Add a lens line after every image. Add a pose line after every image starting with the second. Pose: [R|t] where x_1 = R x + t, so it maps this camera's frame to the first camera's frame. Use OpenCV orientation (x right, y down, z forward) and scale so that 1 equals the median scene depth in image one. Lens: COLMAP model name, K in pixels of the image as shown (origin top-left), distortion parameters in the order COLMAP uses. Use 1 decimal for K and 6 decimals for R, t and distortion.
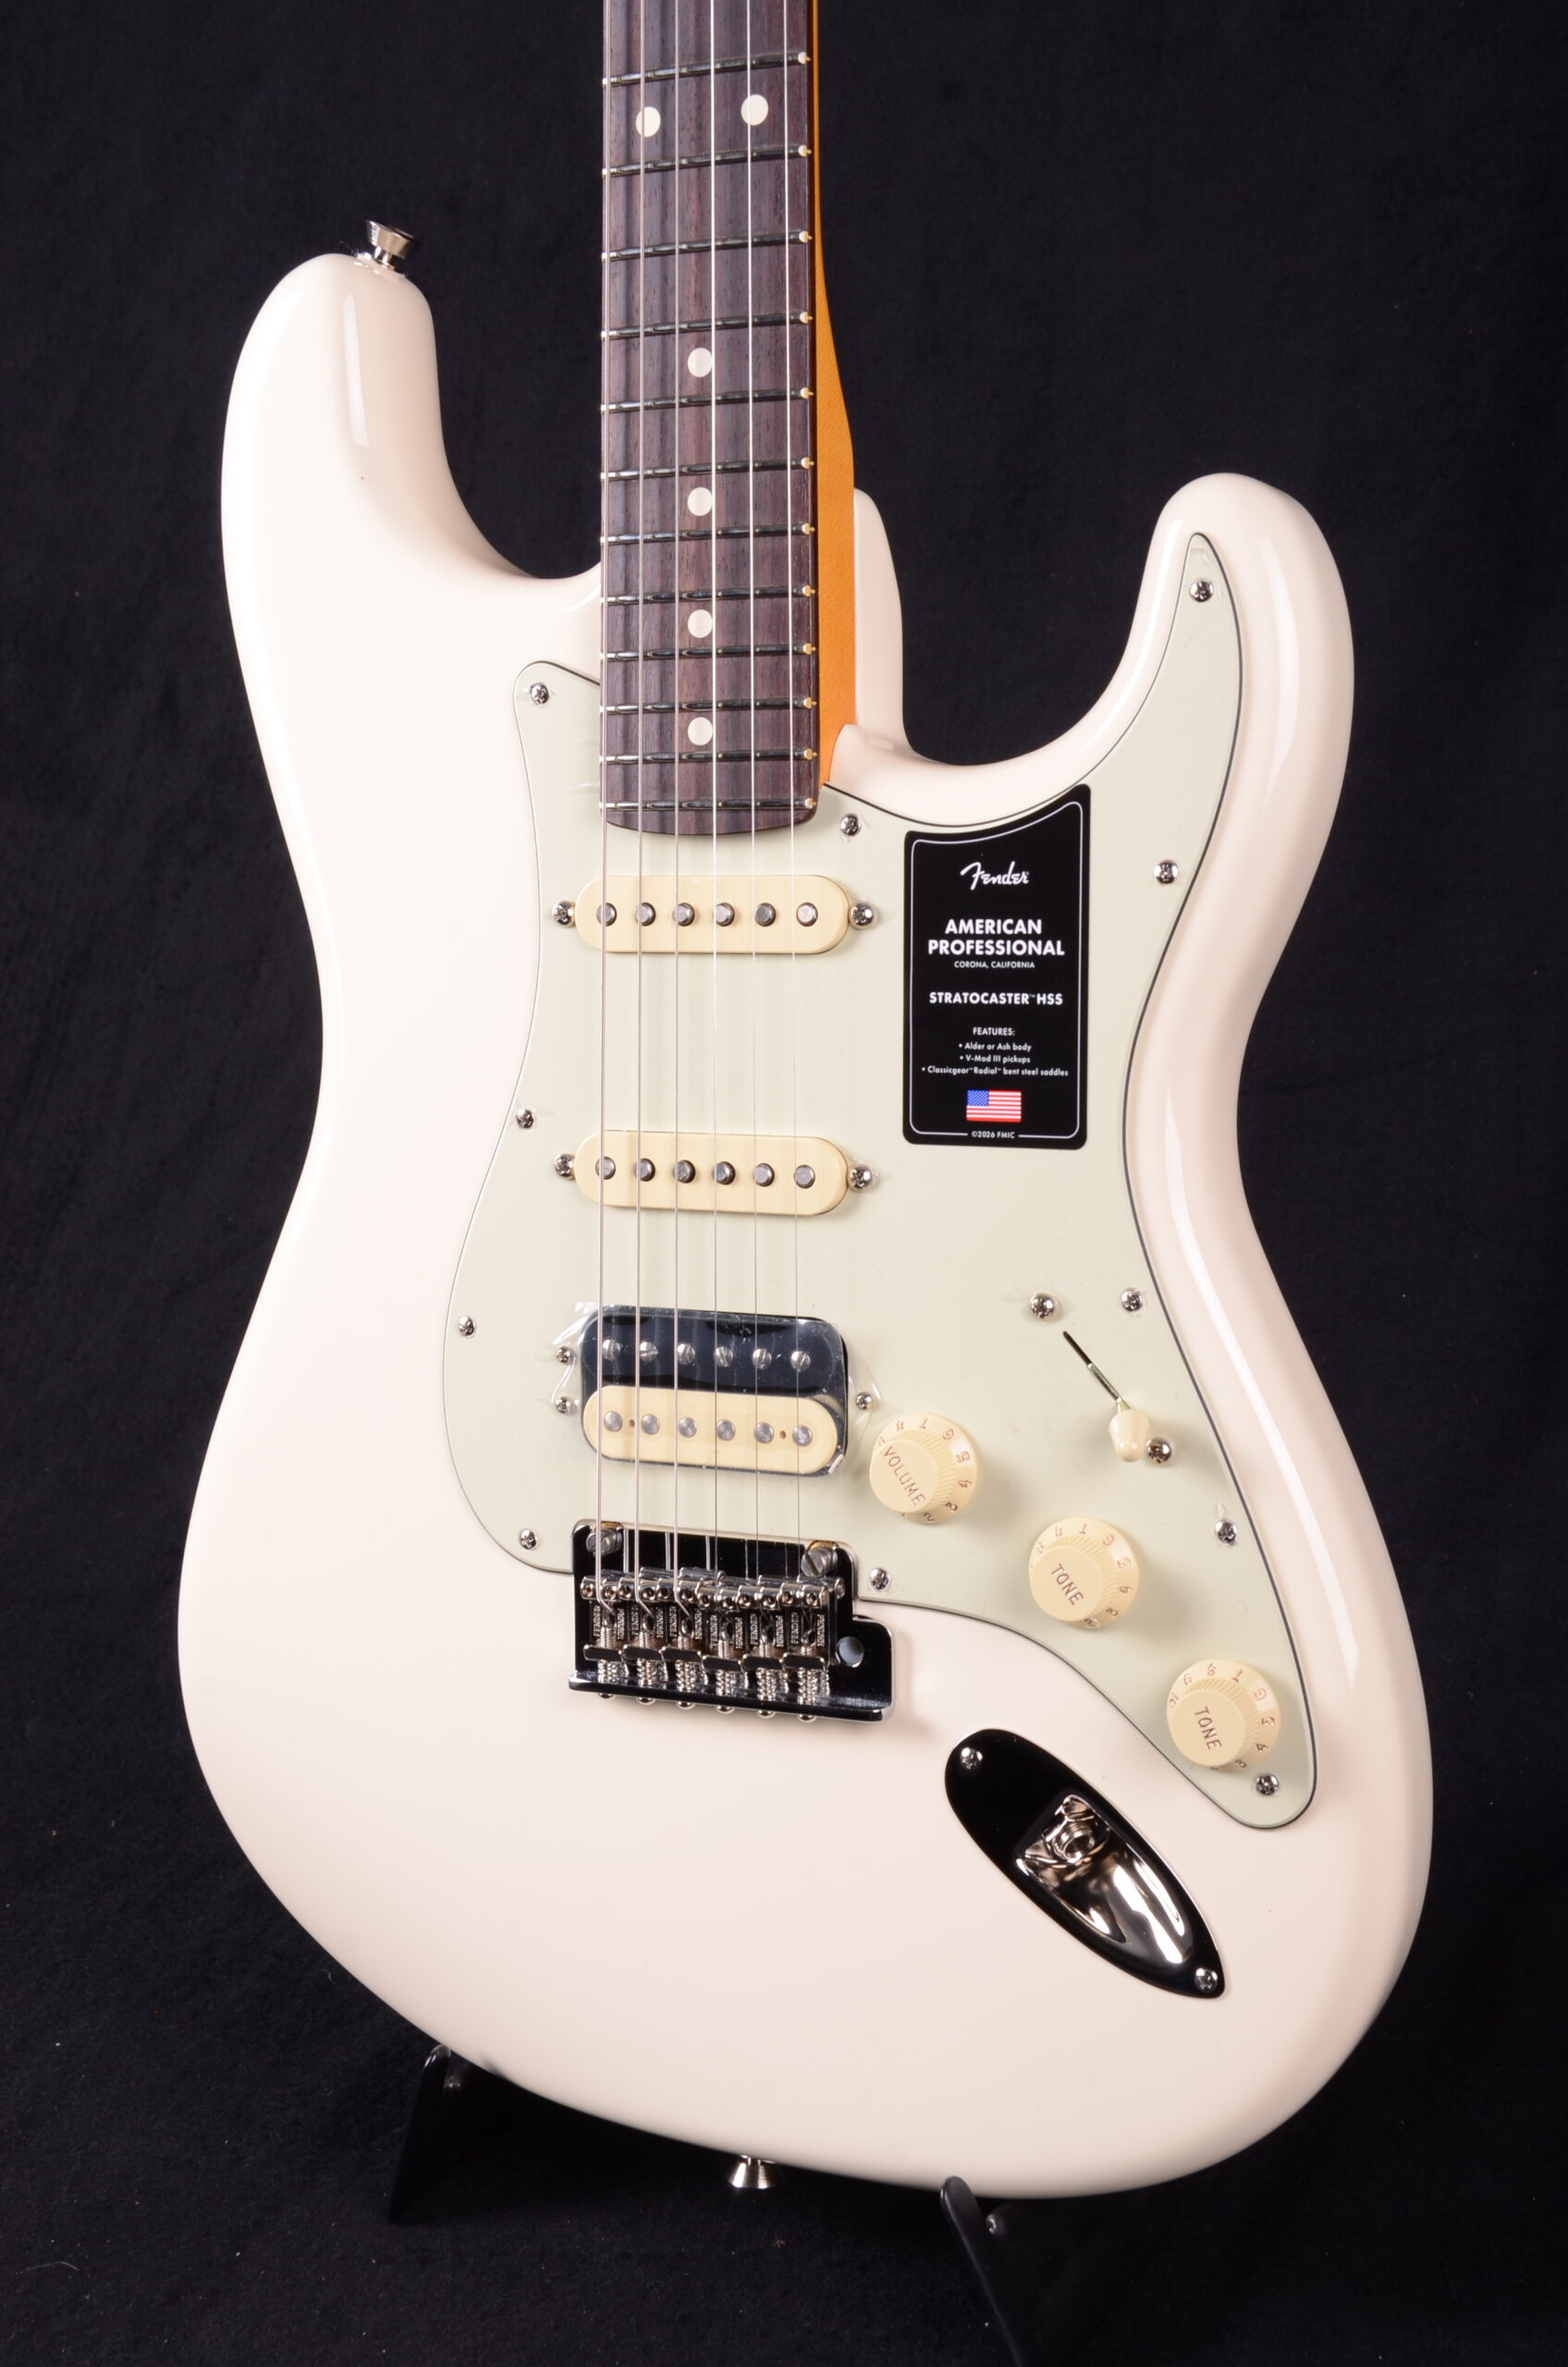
lens RADIAL K [[3177.3, 0, 788.8], [0, 3177.3, 1217.1], [0, 0, 1]] dist [0.026788, 0.573611]
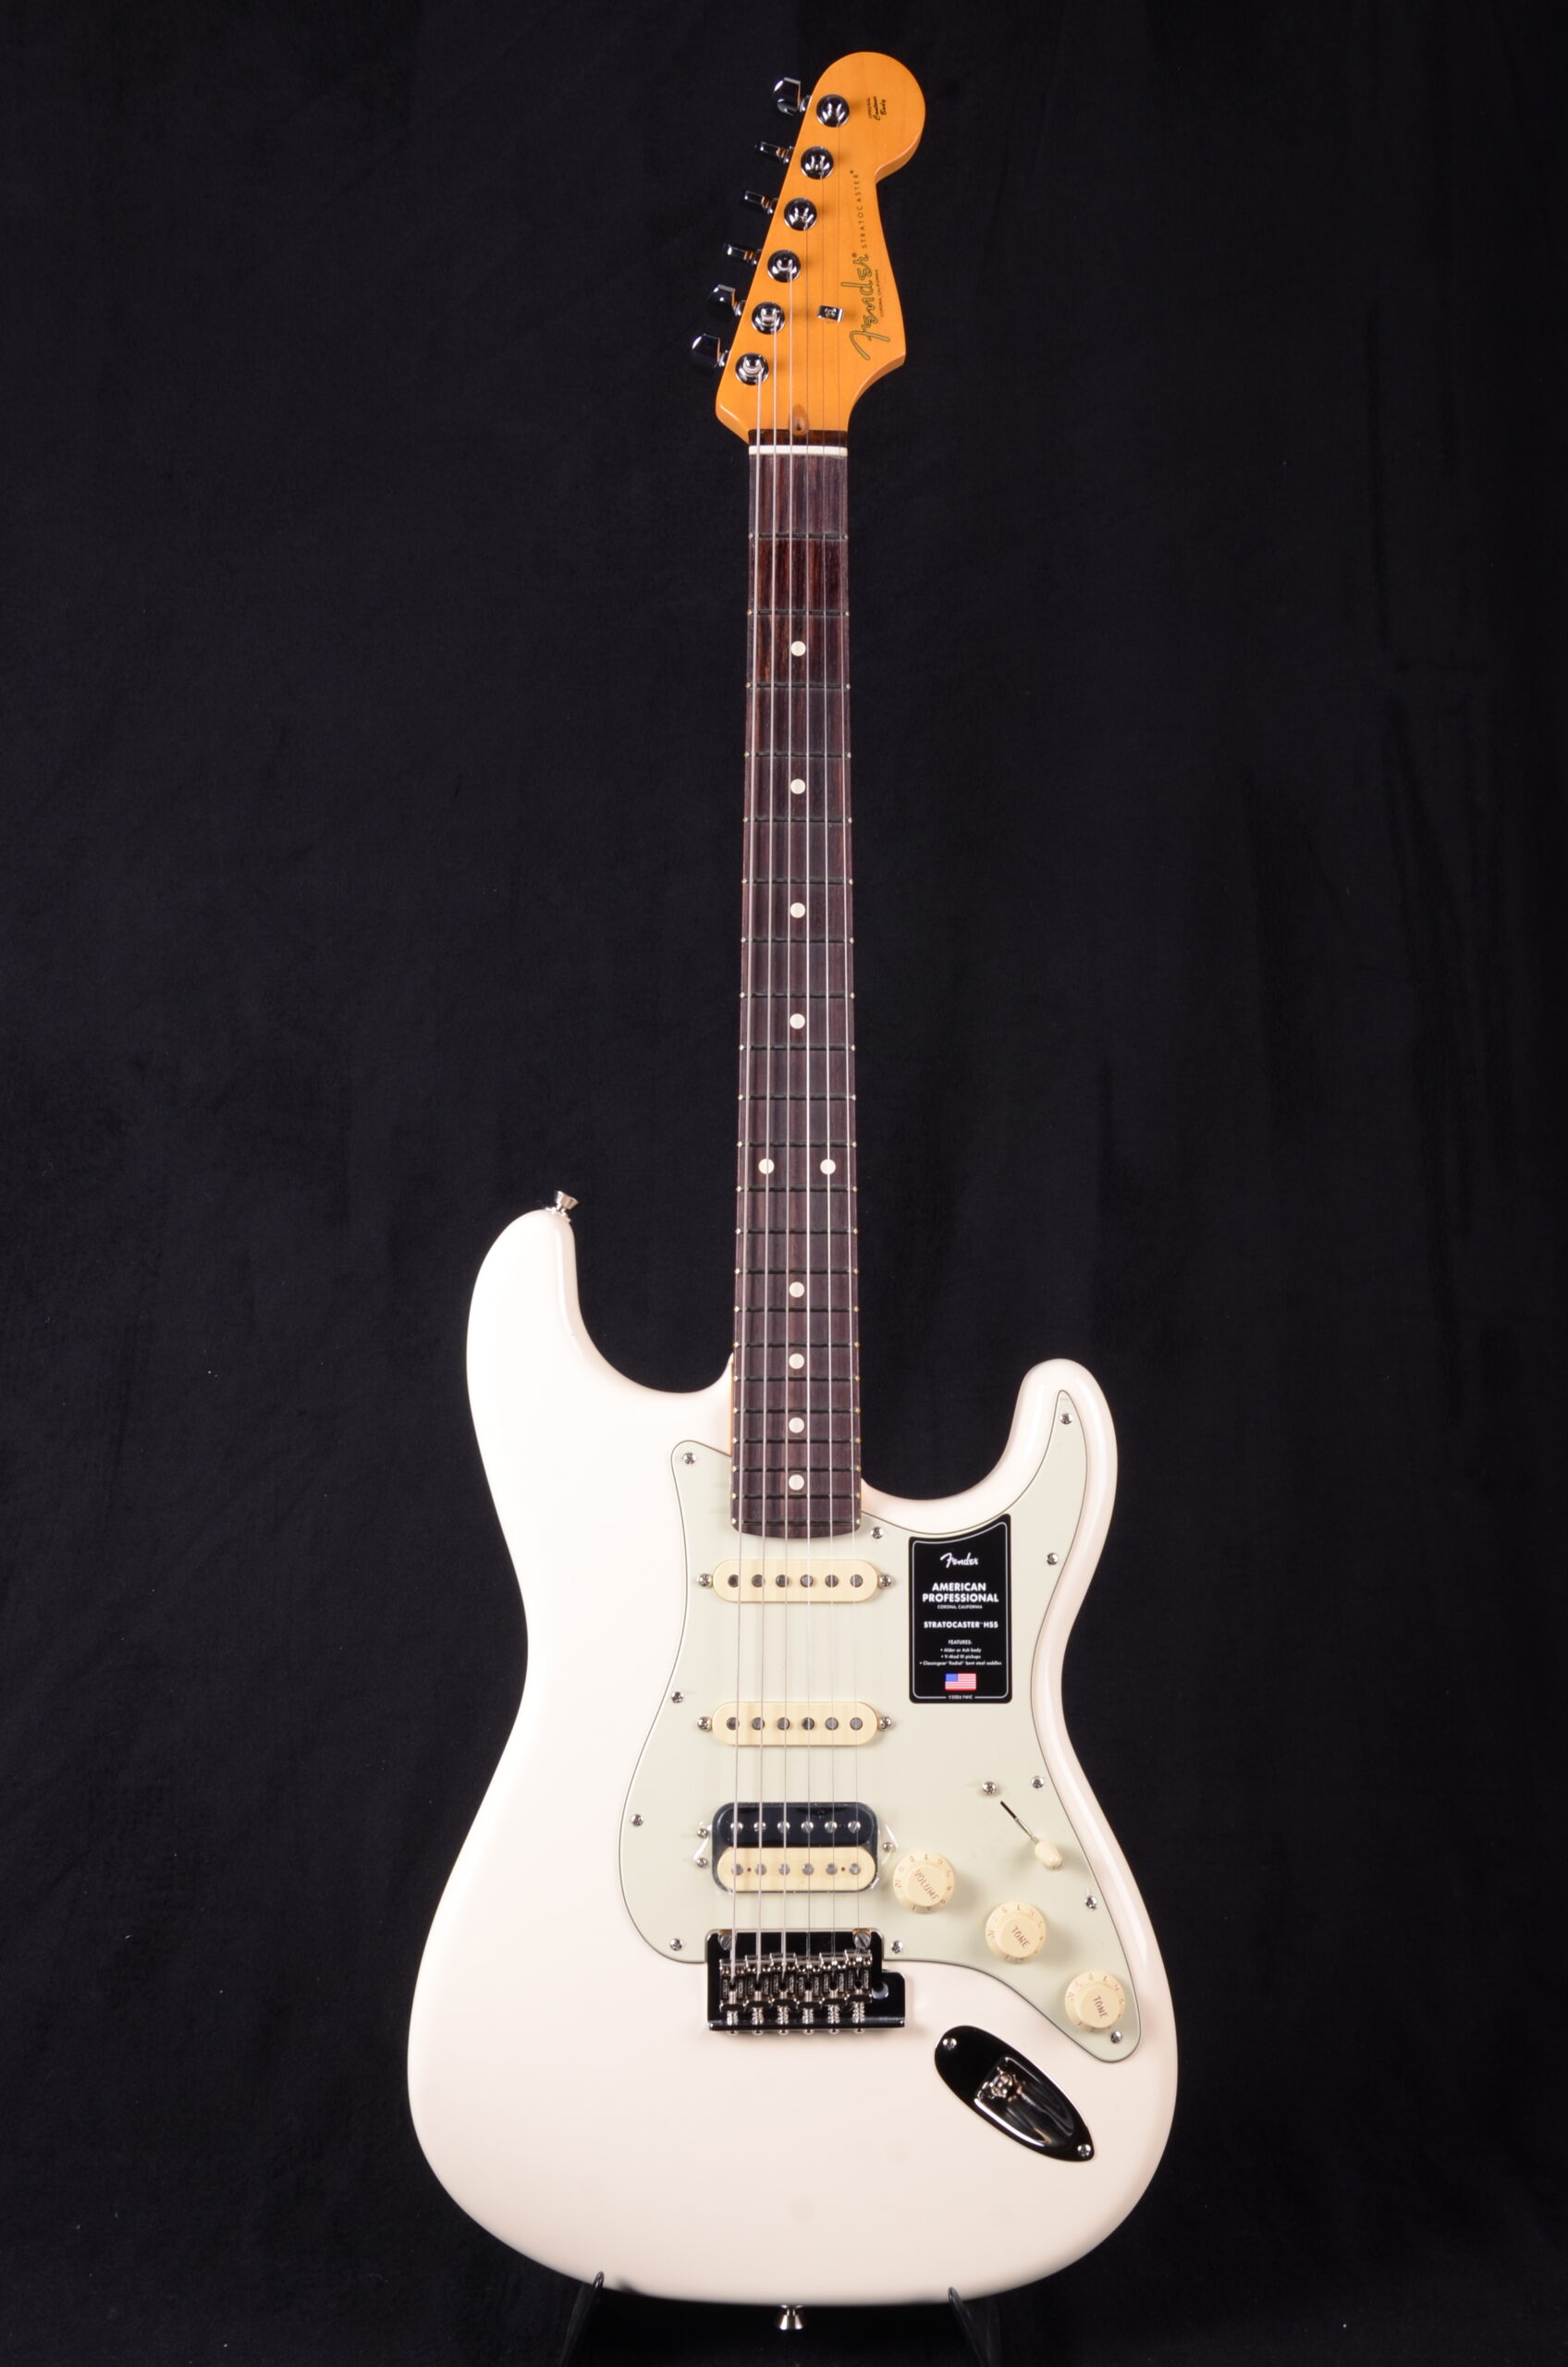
lens RADIAL K [[2857.4, 0, 788.1], [0, 2857.4, 1222.7], [0, 0, 1]] dist [0.018855, 0.299677]
pose [[0.886902, 0.039647, 0.460254, -0.820418], [0.042080, 0.985235, -0.165957, -0.025928], [-0.460038, 0.166556, 0.872138, -0.485169]]
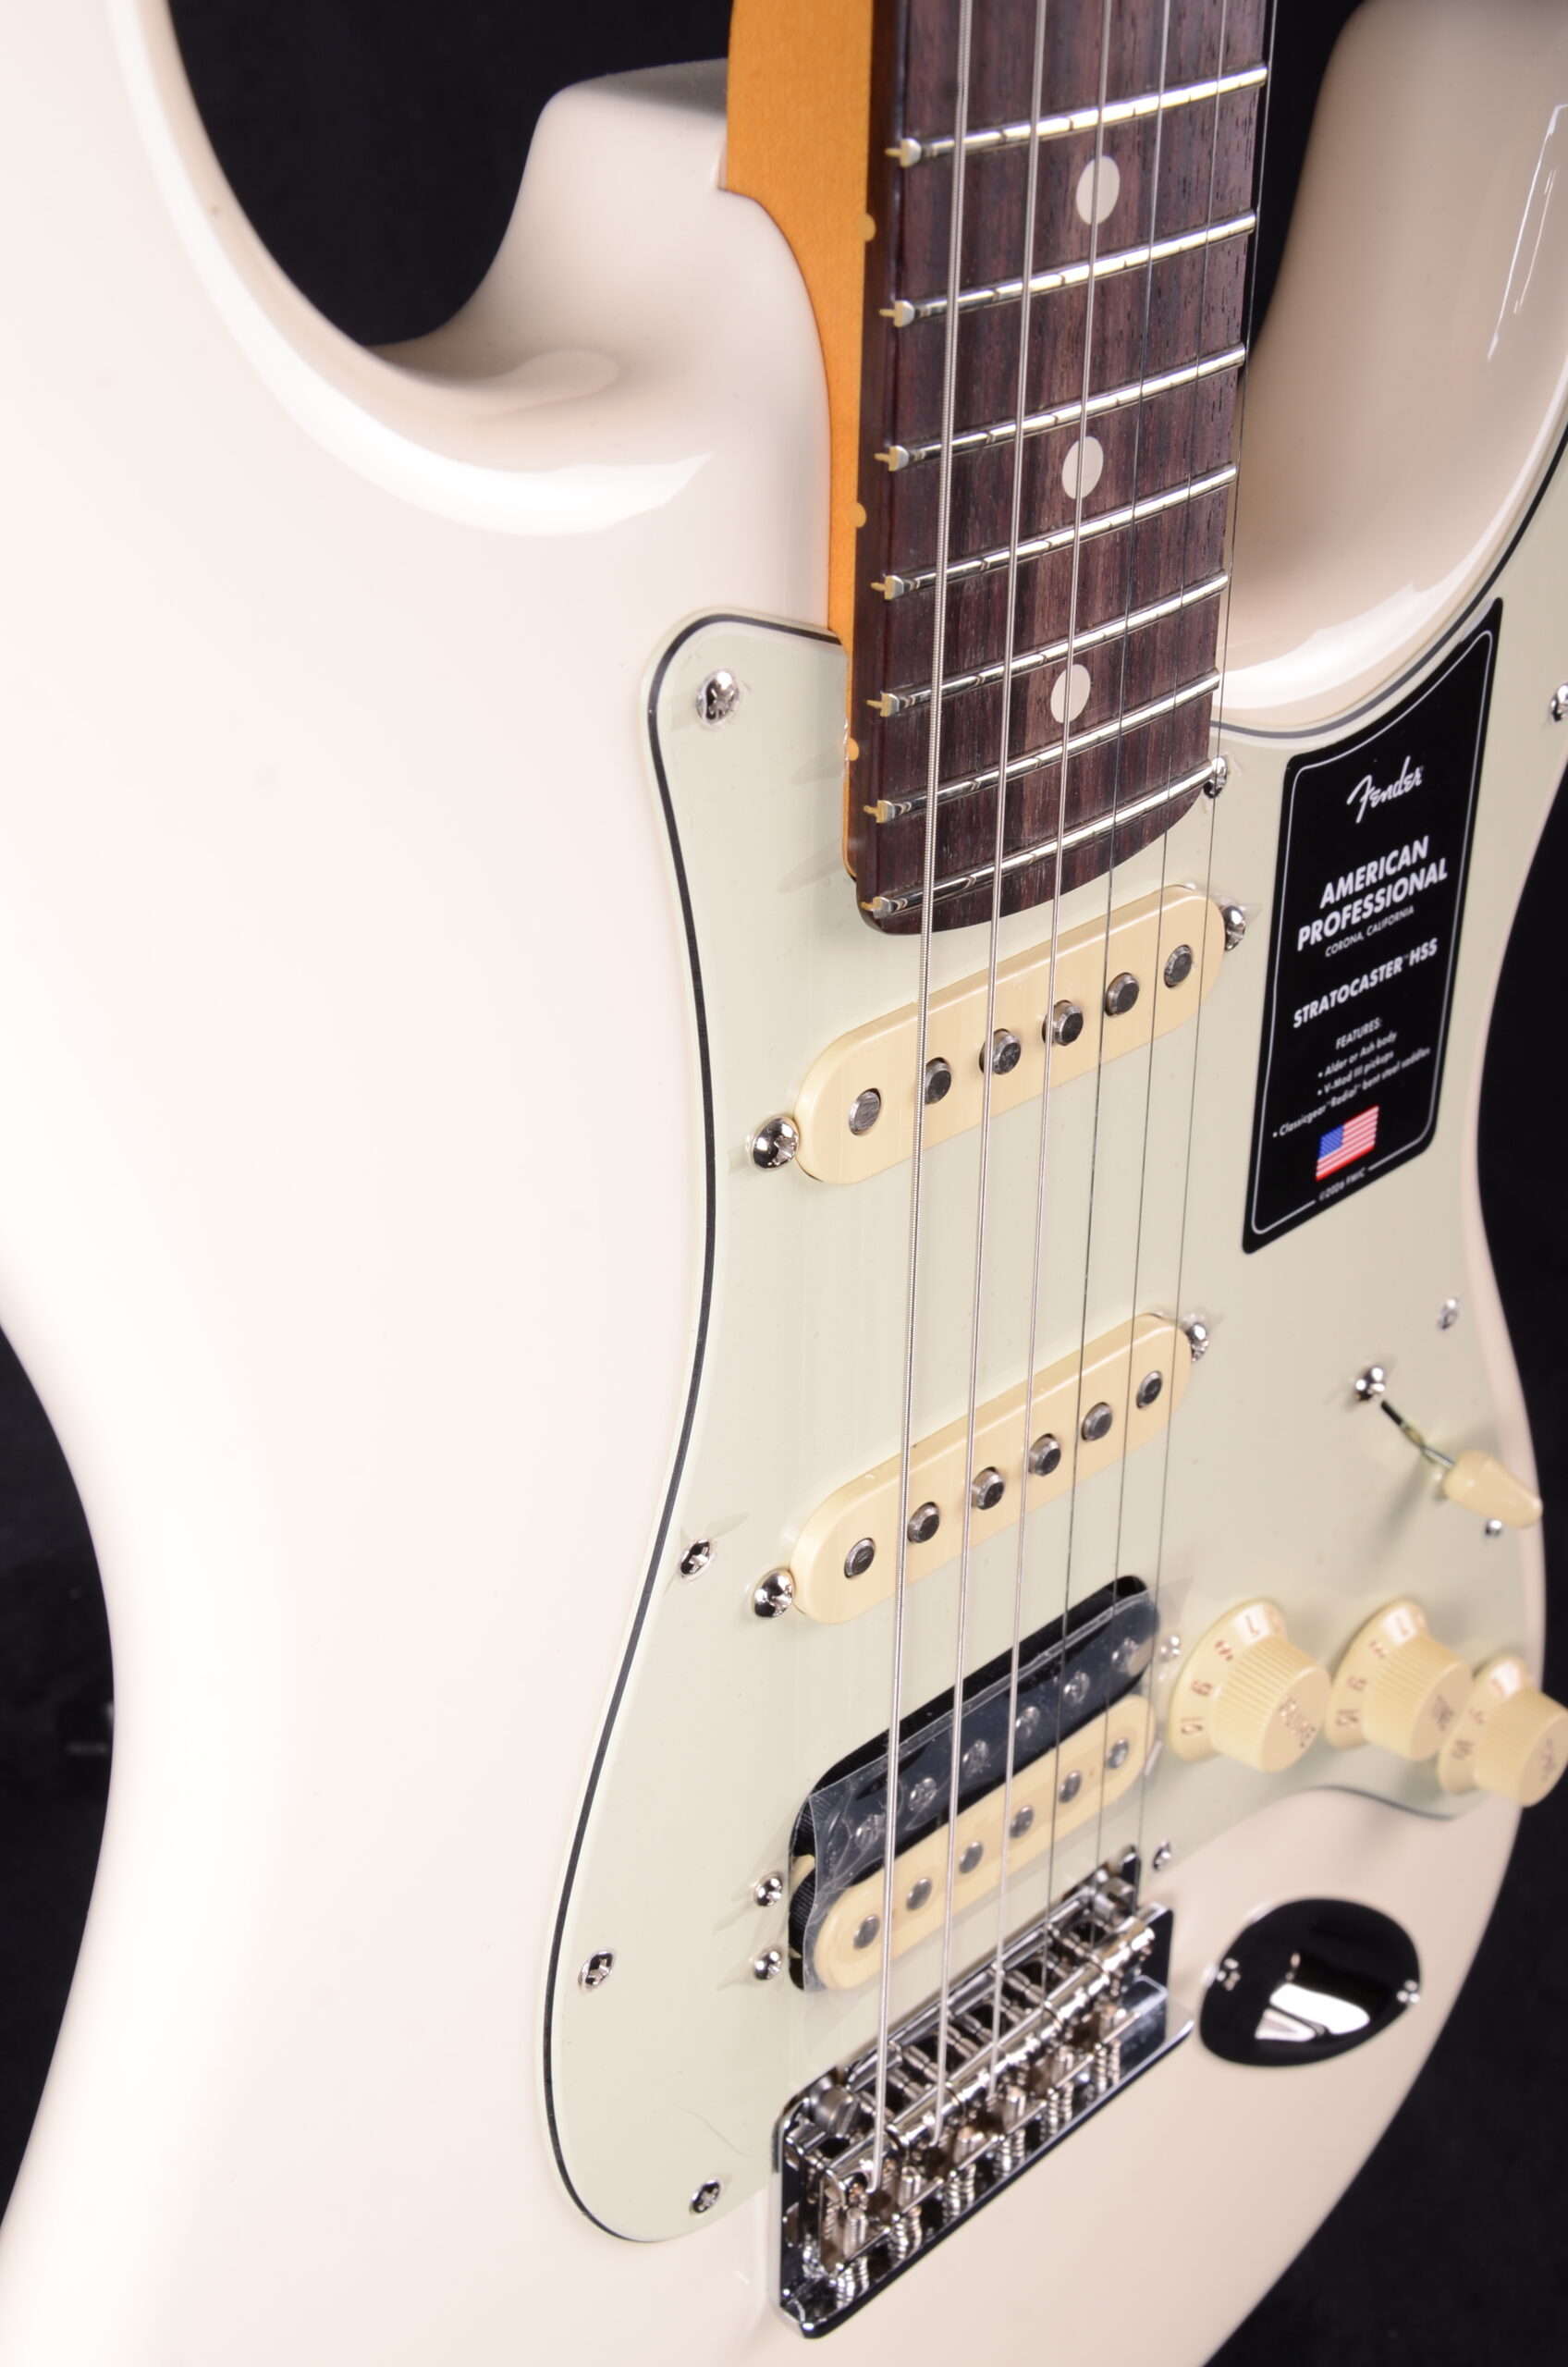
lens RADIAL K [[3052.5, 0, 784.0], [0, 3052.5, 1183.5], [0, 0, 1]] dist [0.001555, 0.442332]
pose [[0.353983, -0.469636, 0.808788, -0.442577], [0.080814, 0.876906, 0.473819, -0.309498], [-0.931754, -0.102362, 0.348363, 0.894147]]
